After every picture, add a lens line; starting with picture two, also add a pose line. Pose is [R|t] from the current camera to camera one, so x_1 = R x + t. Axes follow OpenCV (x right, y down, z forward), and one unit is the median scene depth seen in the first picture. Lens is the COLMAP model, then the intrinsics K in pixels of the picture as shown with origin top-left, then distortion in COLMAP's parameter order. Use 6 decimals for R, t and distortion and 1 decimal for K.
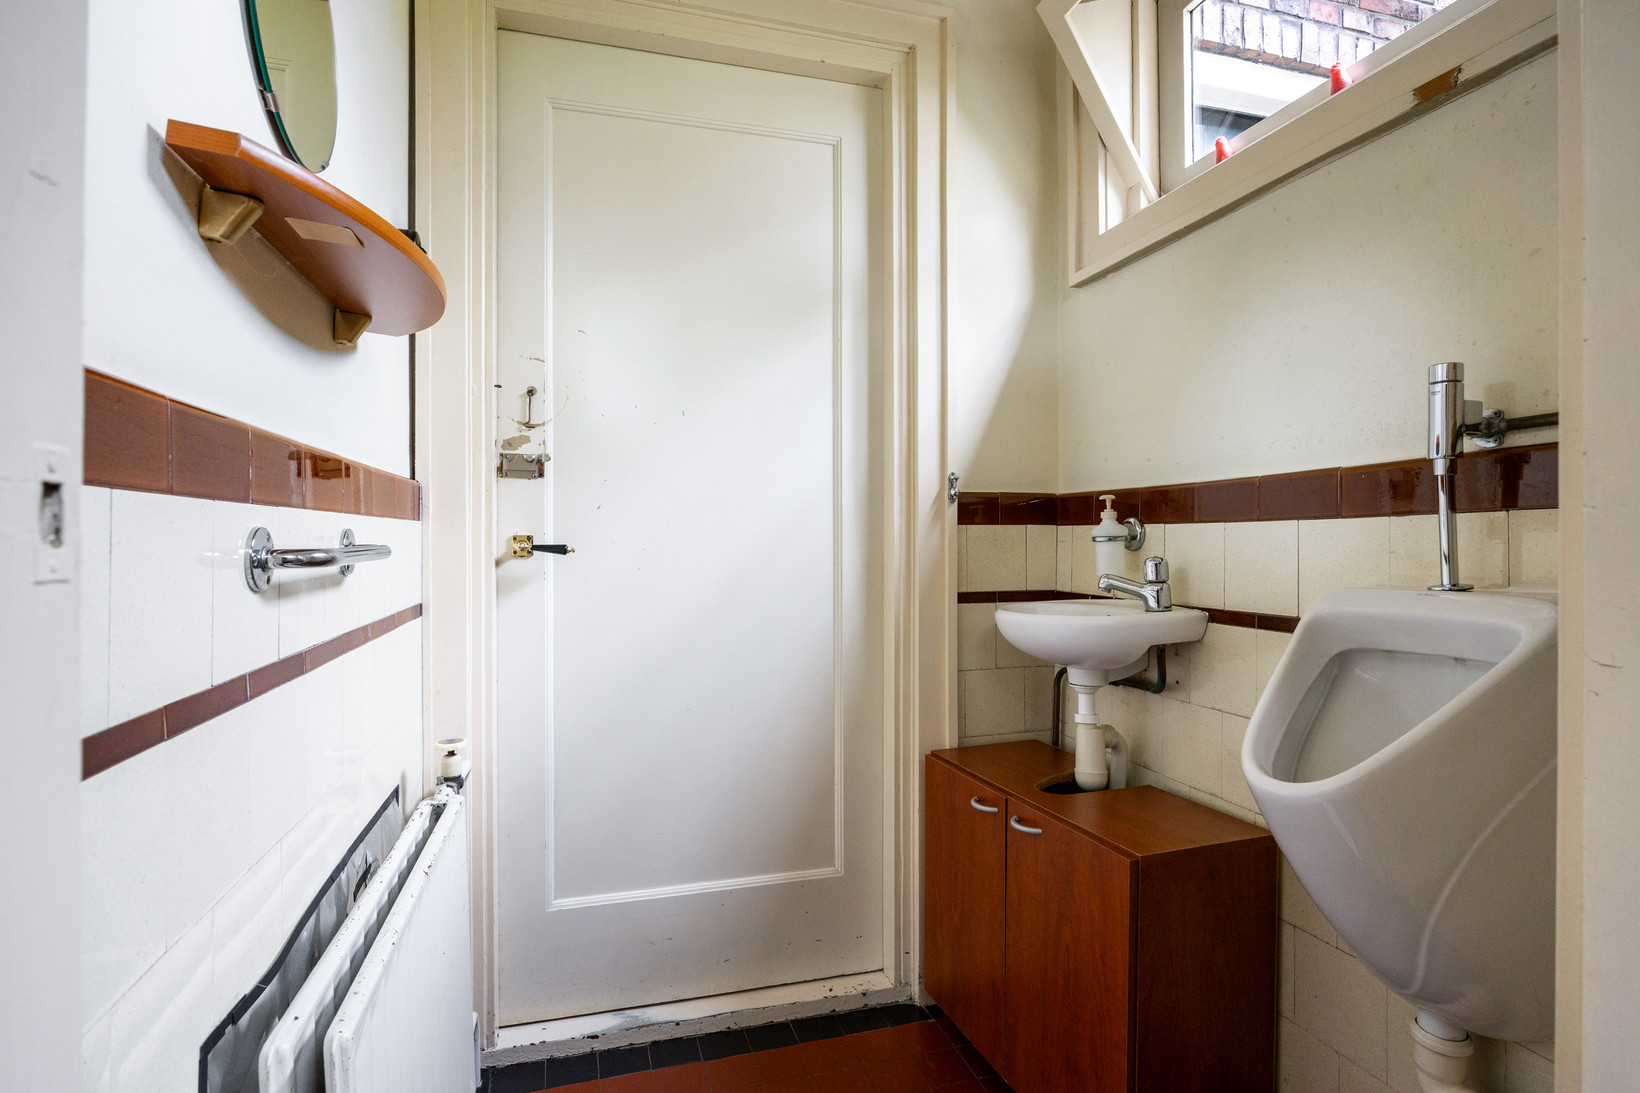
lens RADIAL K [[805.5, 0, 820.7], [0, 805.5, 545.3], [0, 0, 1]] dist [-0.001263, 0.000021]
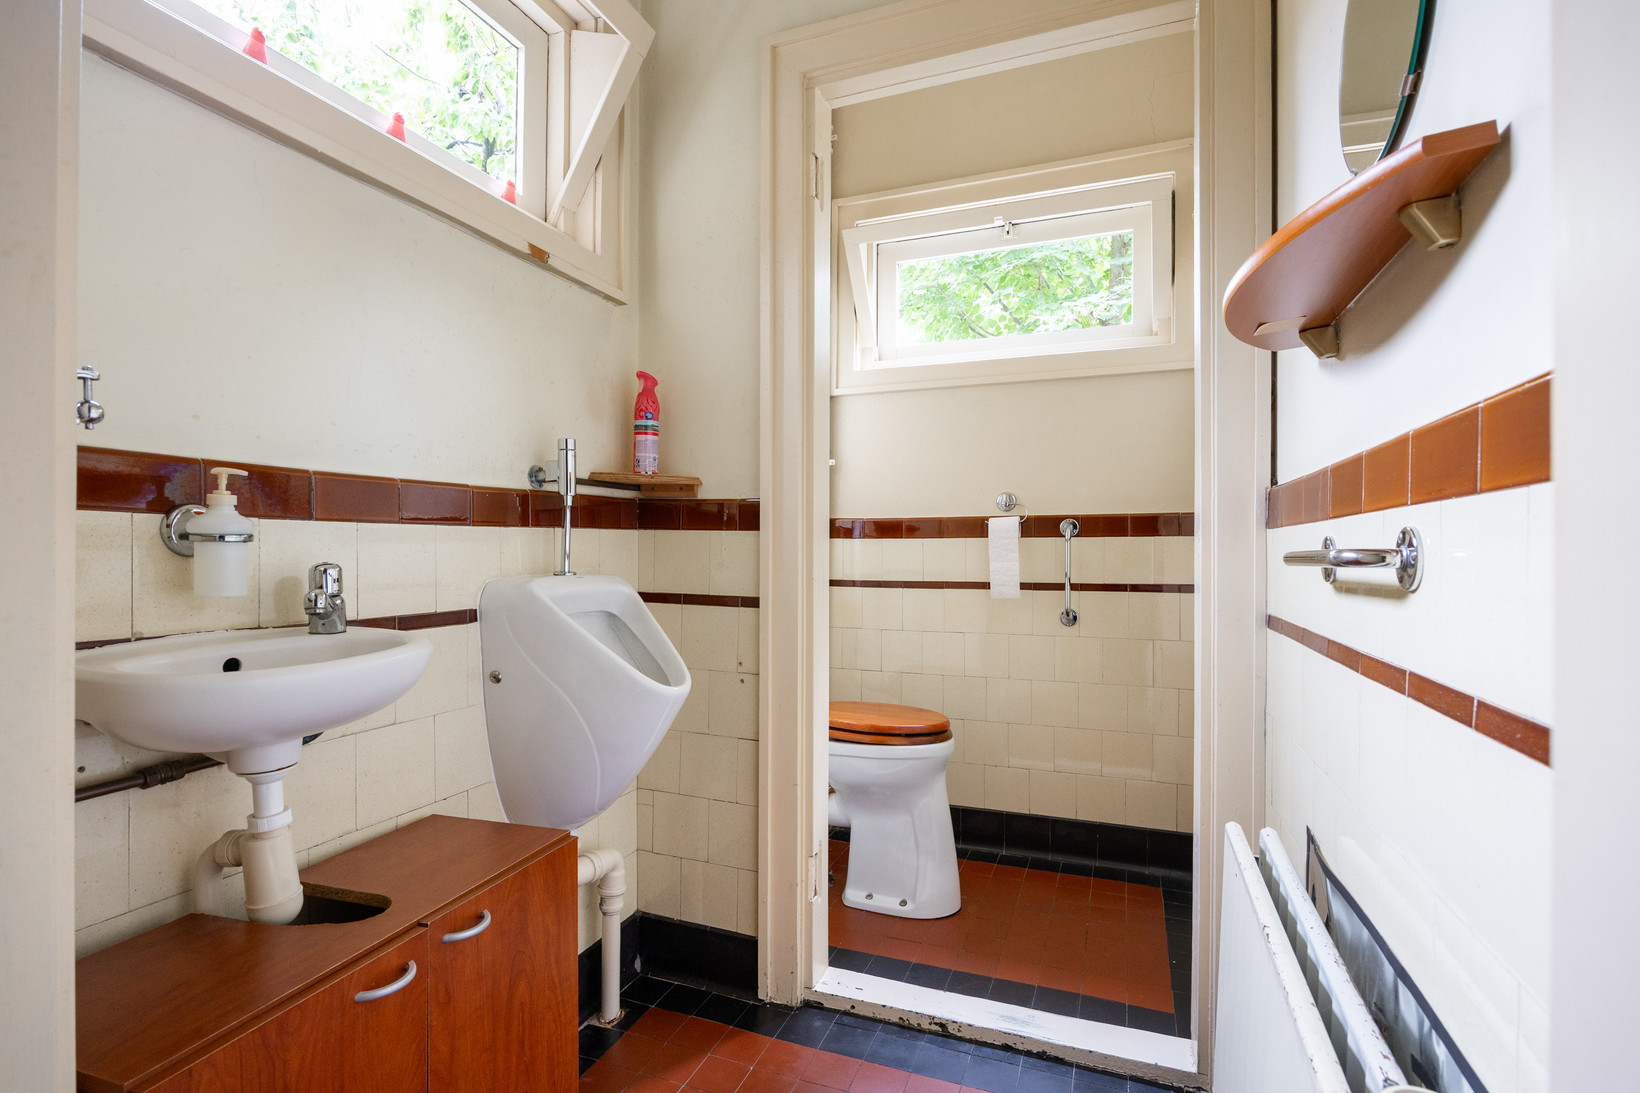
lens RADIAL K [[805.5, 0, 820.1], [0, 805.5, 546.3], [0, 0, 1]] dist [-0.001263, 0.000021]
pose [[-0.791479, 0.001815, 0.611194, -0.438406], [0.001280, 0.999998, -0.001312, 0.000044], [-0.611195, -0.000256, -0.791480, 1.346512]]
